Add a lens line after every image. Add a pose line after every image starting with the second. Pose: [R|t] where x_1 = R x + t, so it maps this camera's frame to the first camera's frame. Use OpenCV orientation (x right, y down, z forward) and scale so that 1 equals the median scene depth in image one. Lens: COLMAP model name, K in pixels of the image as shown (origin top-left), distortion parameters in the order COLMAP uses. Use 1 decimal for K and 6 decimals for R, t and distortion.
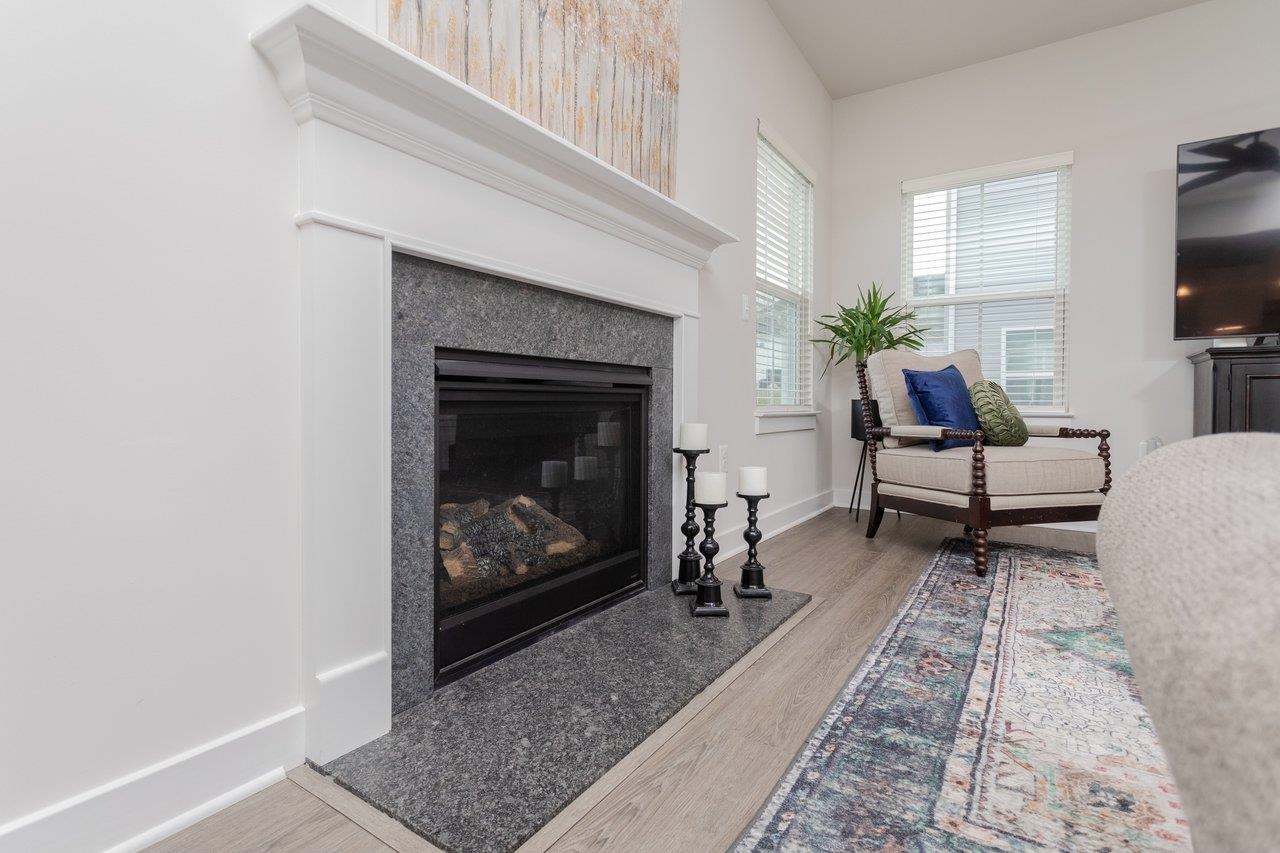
lens RADIAL K [[605.7, 0, 644.3], [0, 605.7, 417.9], [0, 0, 1]] dist [-0.000757, 0.000819]
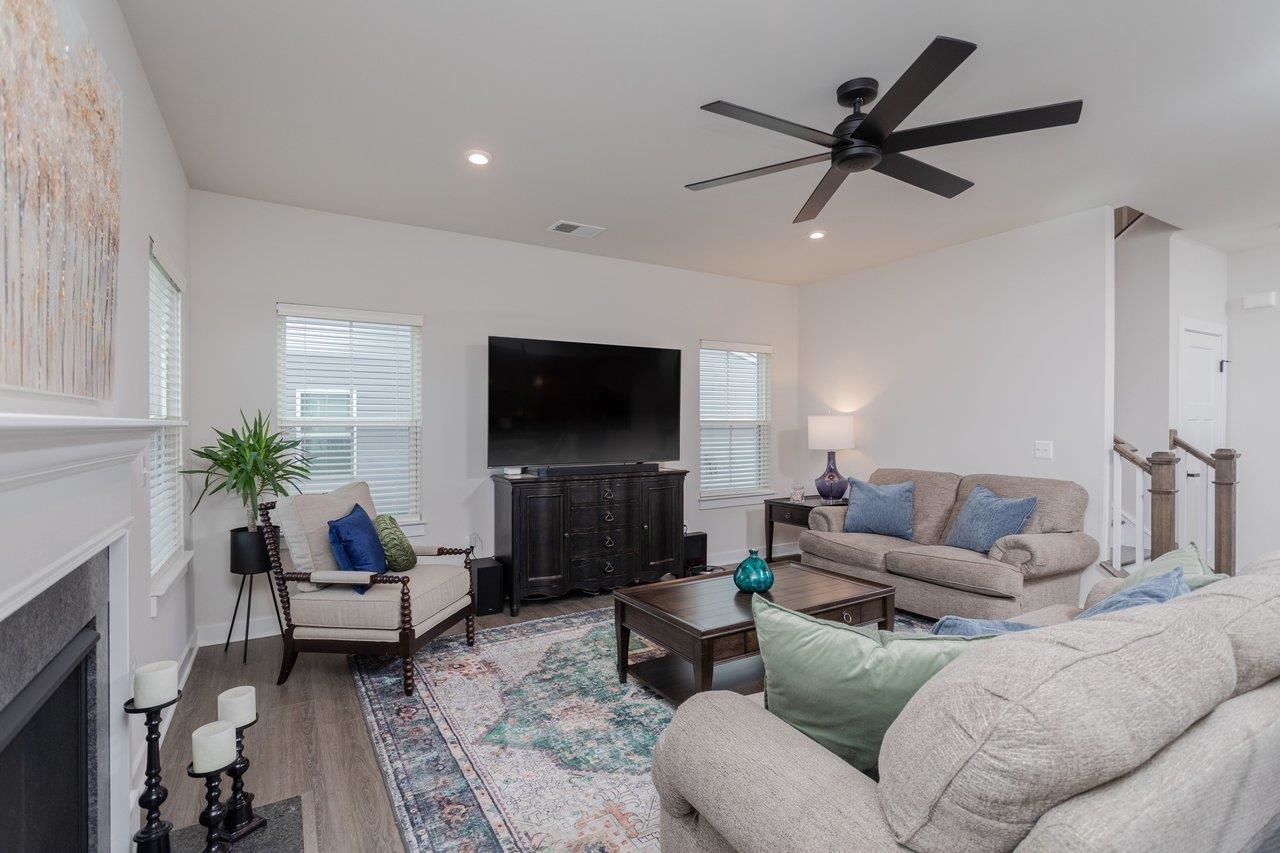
lens RADIAL K [[605.7, 0, 644.3], [0, 605.7, 417.9], [0, 0, 1]] dist [-0.000757, 0.000819]
pose [[0.418754, -0.005607, 0.908082, -0.350440], [0.015493, 0.999879, -0.000970, -0.288029], [-0.907968, 0.014476, 0.418790, 0.048569]]
